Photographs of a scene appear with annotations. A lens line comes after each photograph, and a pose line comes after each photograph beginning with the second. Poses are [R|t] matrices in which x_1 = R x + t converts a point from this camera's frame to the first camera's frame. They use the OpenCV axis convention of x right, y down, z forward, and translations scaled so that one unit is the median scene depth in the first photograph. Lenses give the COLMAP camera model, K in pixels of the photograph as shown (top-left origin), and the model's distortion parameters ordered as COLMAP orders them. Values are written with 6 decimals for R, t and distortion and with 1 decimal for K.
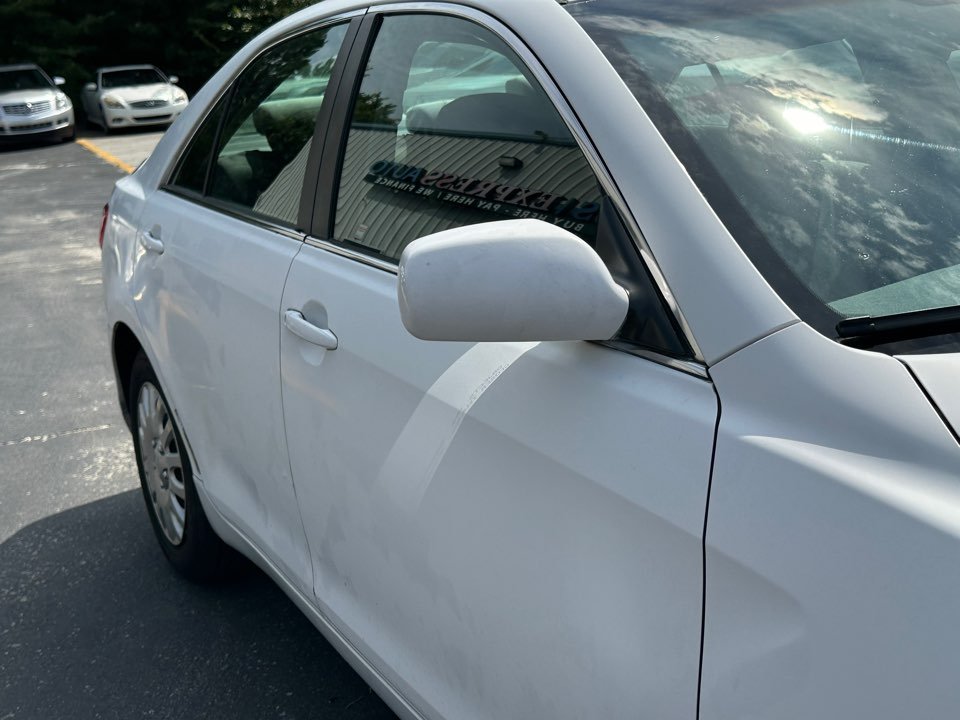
lens RADIAL K [[1322.6, 0, 480.0], [0, 1322.6, 360.0], [0, 0, 1]] dist [0.142295, -0.059388]
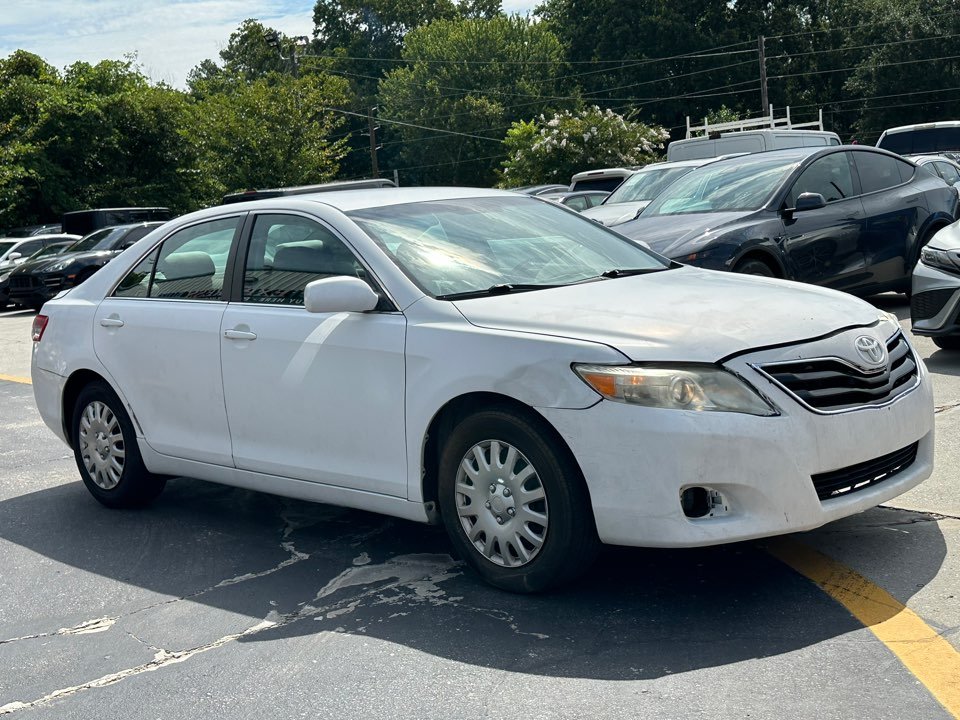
lens RADIAL K [[1322.6, 0, 480.0], [0, 1322.6, 360.0], [0, 0, 1]] dist [0.142295, -0.059388]
pose [[0.963882, -0.024290, 0.265221, -0.512452], [0.060646, 0.989688, -0.129764, 0.538759], [-0.259334, 0.141162, 0.955416, -2.174520]]
